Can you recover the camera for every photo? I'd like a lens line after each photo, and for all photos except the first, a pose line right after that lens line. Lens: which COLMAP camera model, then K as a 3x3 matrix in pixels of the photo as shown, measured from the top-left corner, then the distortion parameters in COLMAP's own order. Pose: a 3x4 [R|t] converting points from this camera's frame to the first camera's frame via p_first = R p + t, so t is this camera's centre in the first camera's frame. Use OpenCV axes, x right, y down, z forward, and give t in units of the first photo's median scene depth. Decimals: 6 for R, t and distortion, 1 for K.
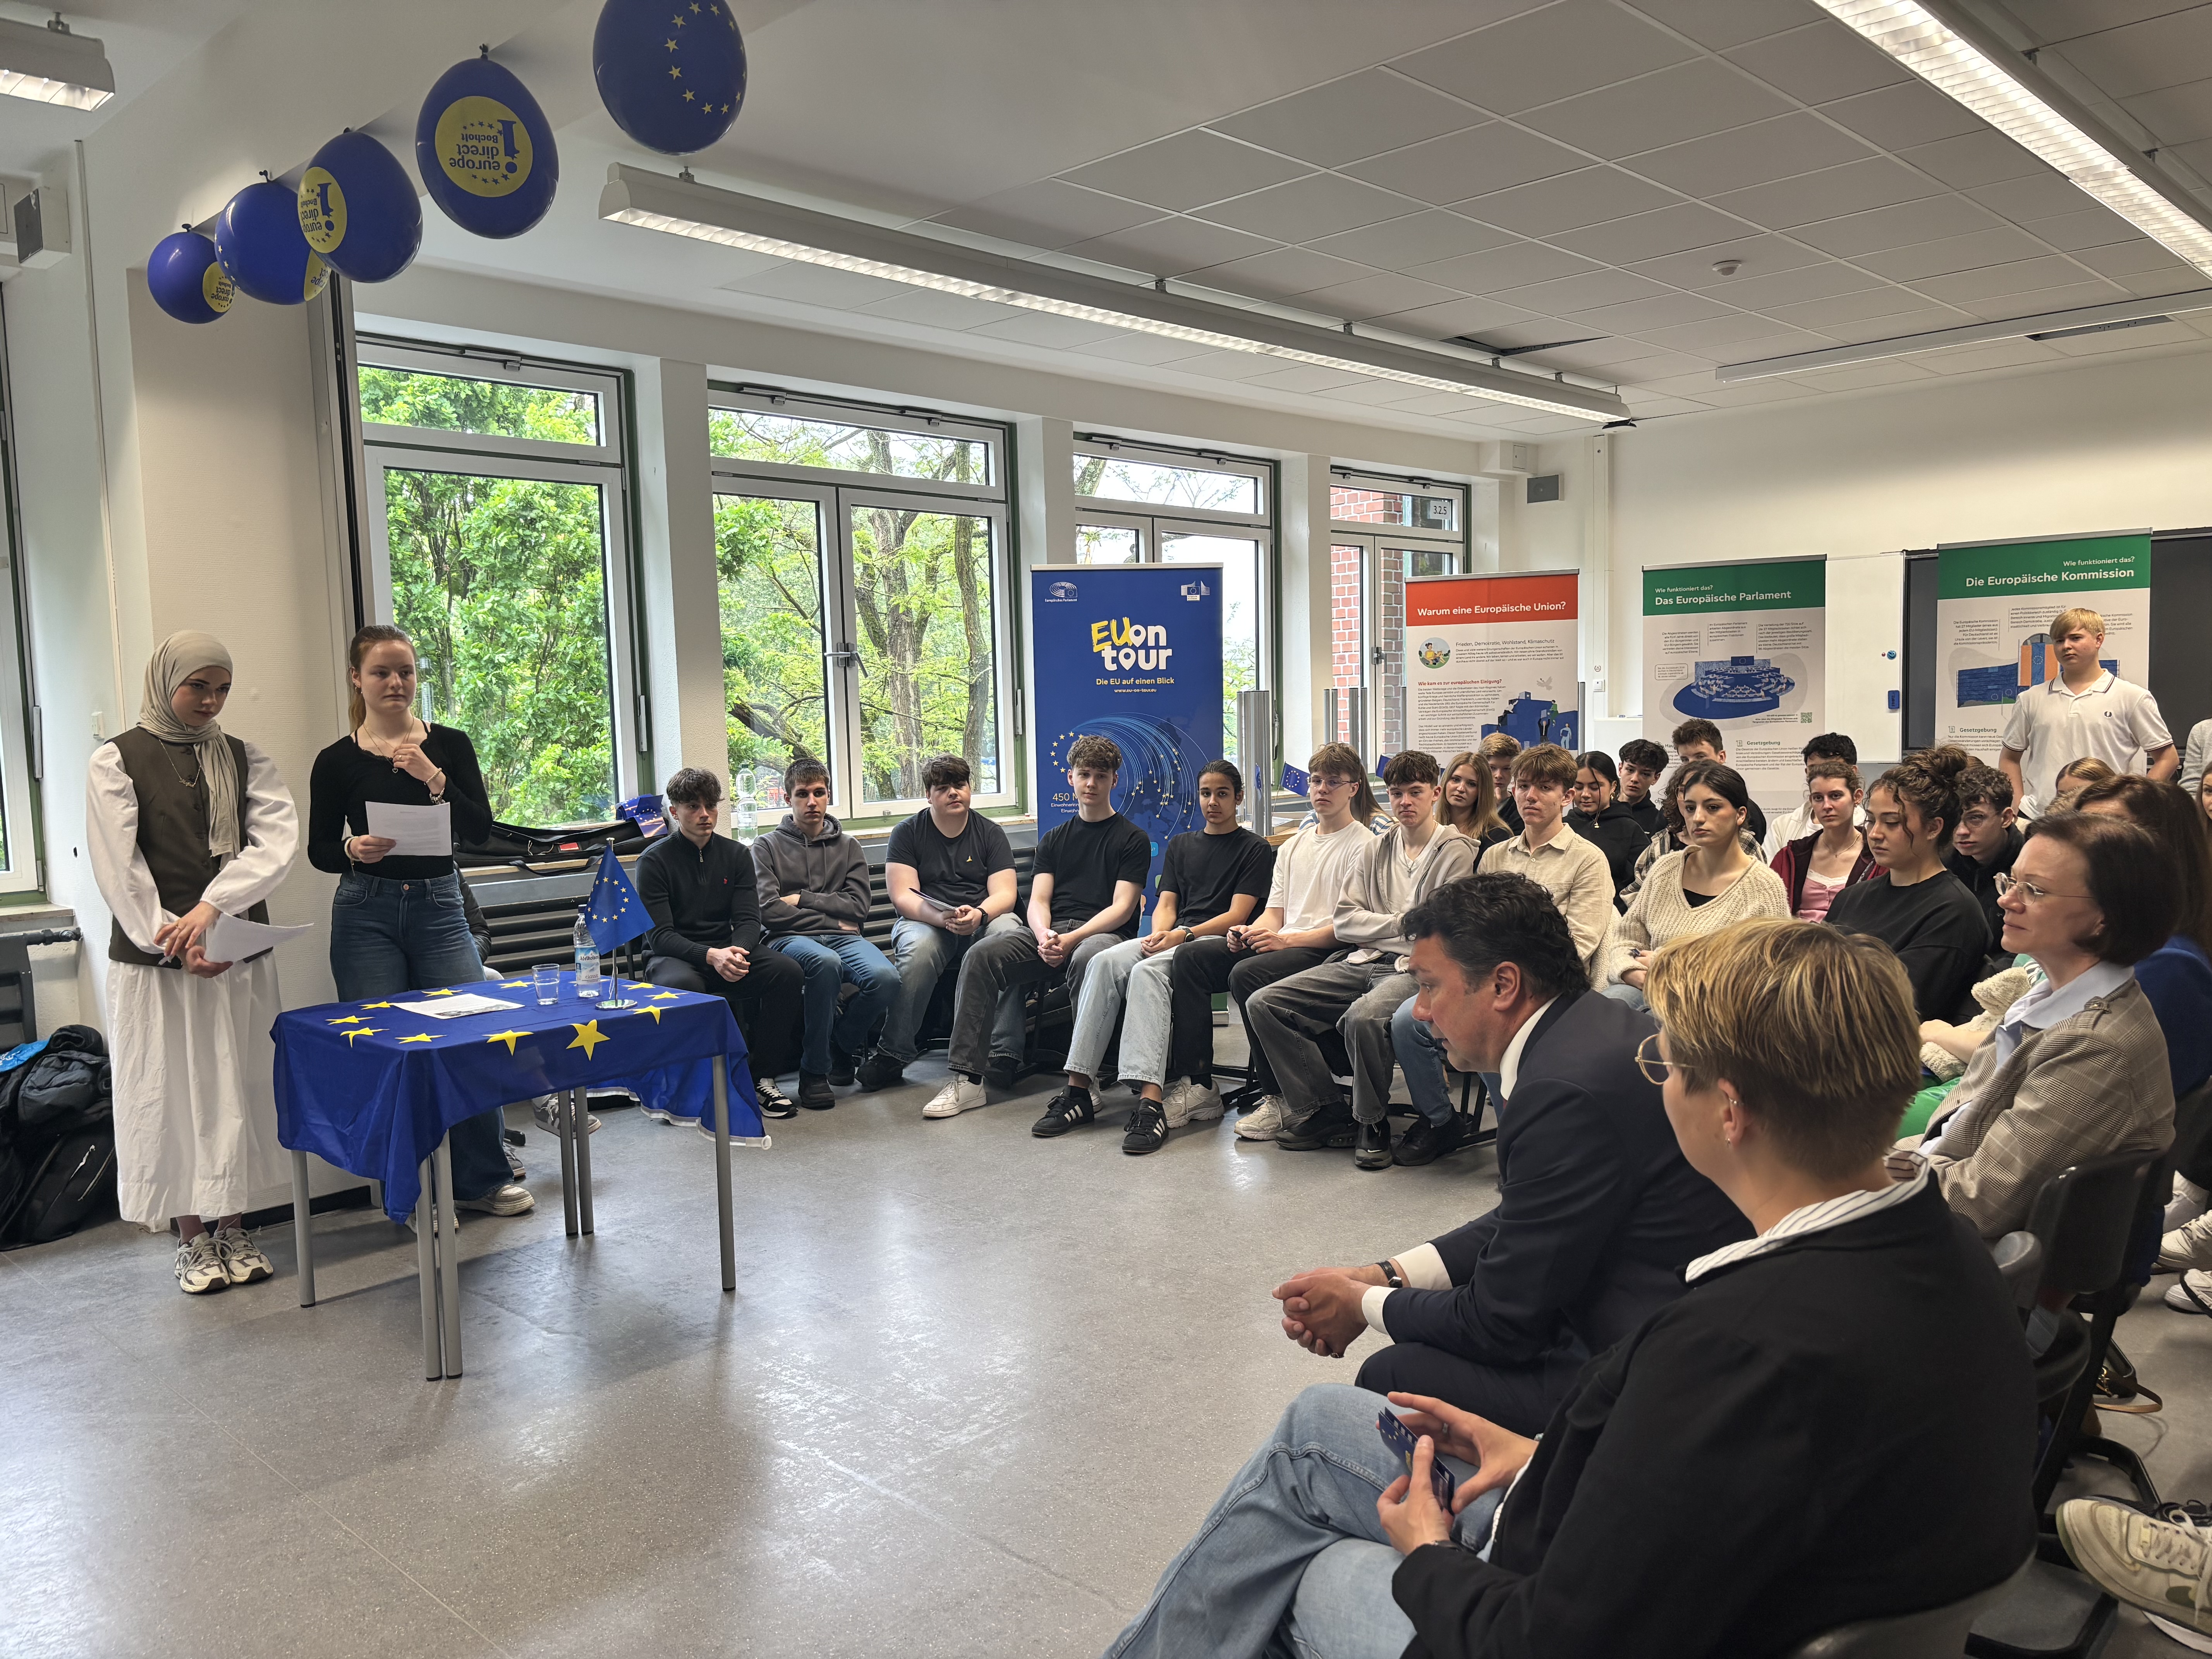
lens RADIAL K [[1685.7, 0, 1101.6], [0, 1685.7, 849.0], [0, 0, 1]] dist [0.077720, -0.094981]
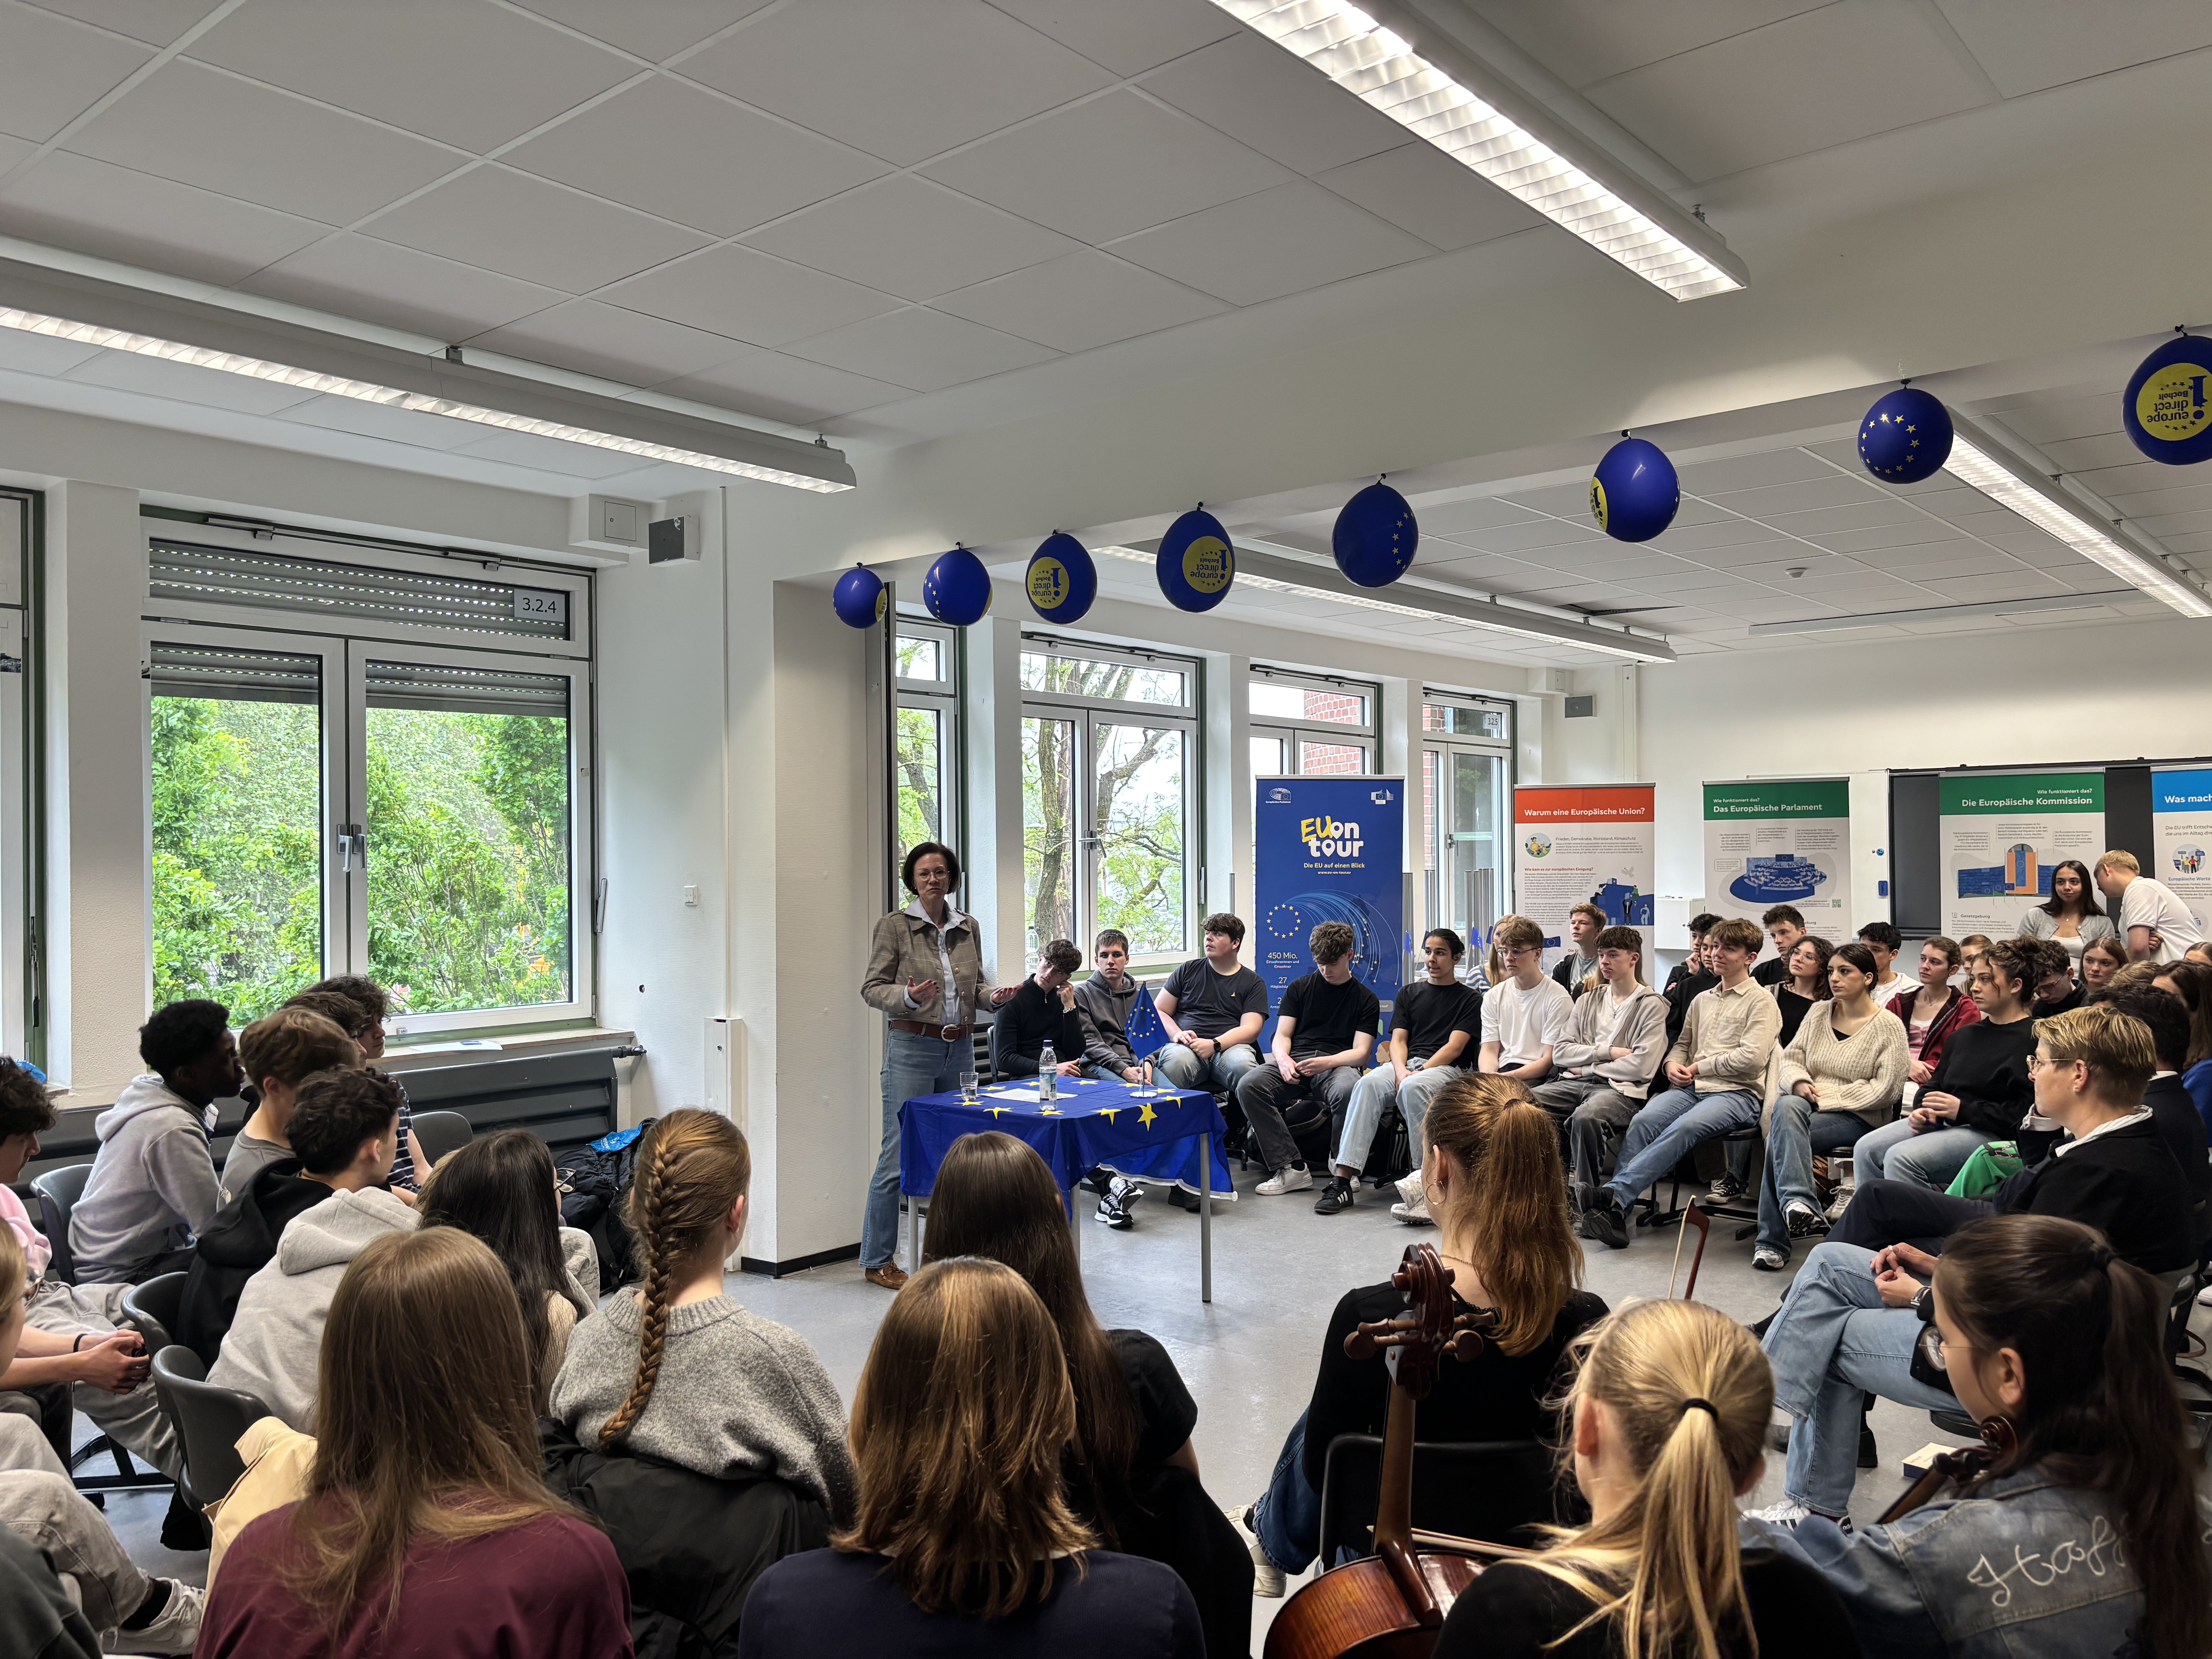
lens RADIAL K [[1685.7, 0, 1101.6], [0, 1685.7, 849.0], [0, 0, 1]] dist [0.077720, -0.094981]
pose [[0.998311, 0.018732, 0.054990, -0.226902], [-0.013290, 0.995126, -0.097709, 0.015155], [-0.056552, 0.096813, 0.993695, -0.260367]]
